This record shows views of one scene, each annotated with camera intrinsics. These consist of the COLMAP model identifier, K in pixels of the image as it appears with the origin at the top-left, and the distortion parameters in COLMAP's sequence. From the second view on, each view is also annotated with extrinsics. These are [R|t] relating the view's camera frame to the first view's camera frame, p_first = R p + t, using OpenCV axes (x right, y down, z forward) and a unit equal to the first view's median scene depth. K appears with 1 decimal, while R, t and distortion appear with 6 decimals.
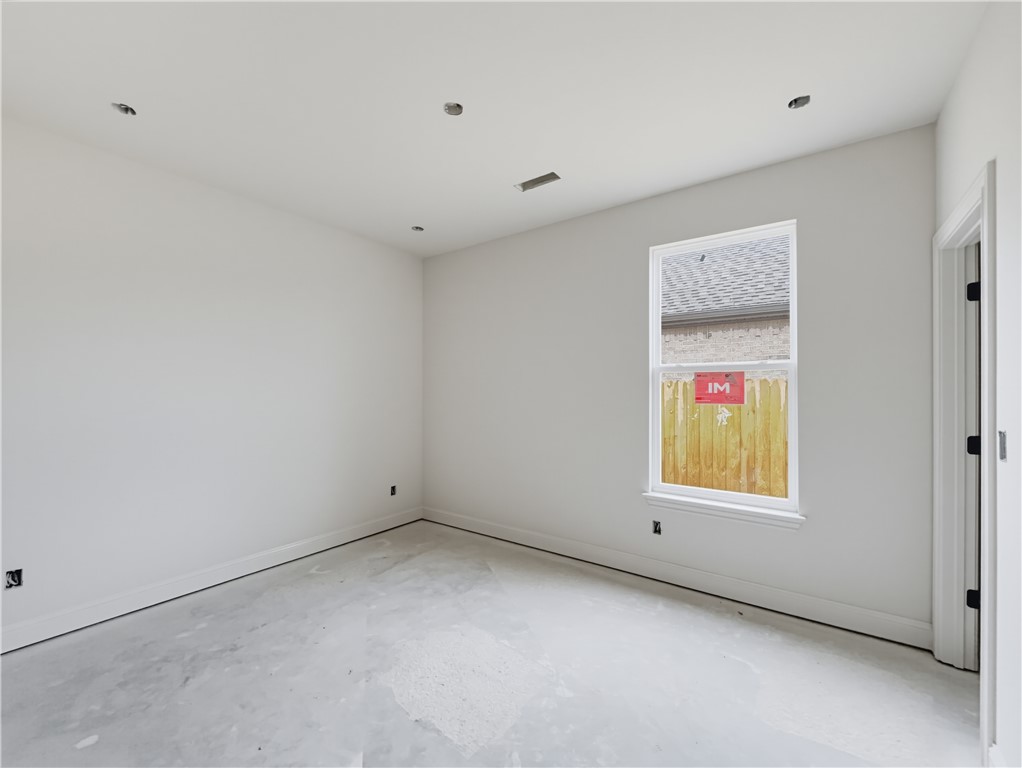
lens RADIAL K [[412.9, 0, 512.3], [0, 412.9, 383.6], [0, 0, 1]] dist [-0.000984, -0.000014]
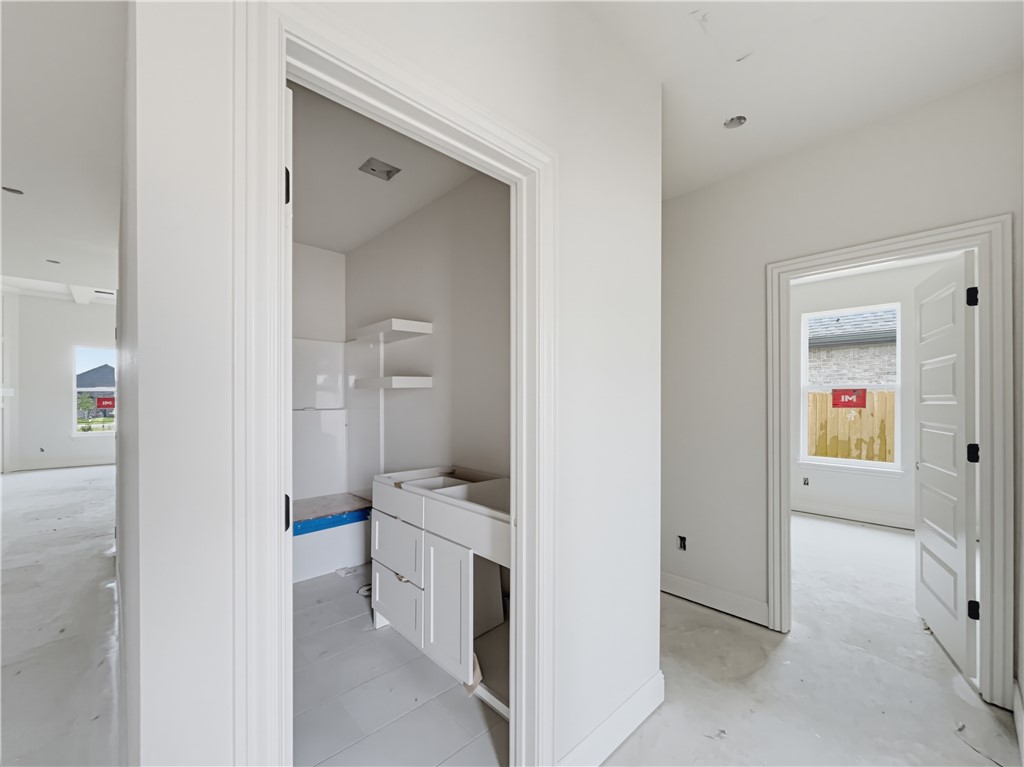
lens RADIAL K [[419.9, 0, 510.5], [0, 419.9, 393.7], [0, 0, 1]] dist [-0.001485, 0.000056]
pose [[0.983178, 0.003817, -0.182611, -0.514407], [-0.002862, 0.999981, 0.005493, -0.013726], [0.182629, -0.004878, 0.983170, -0.883039]]
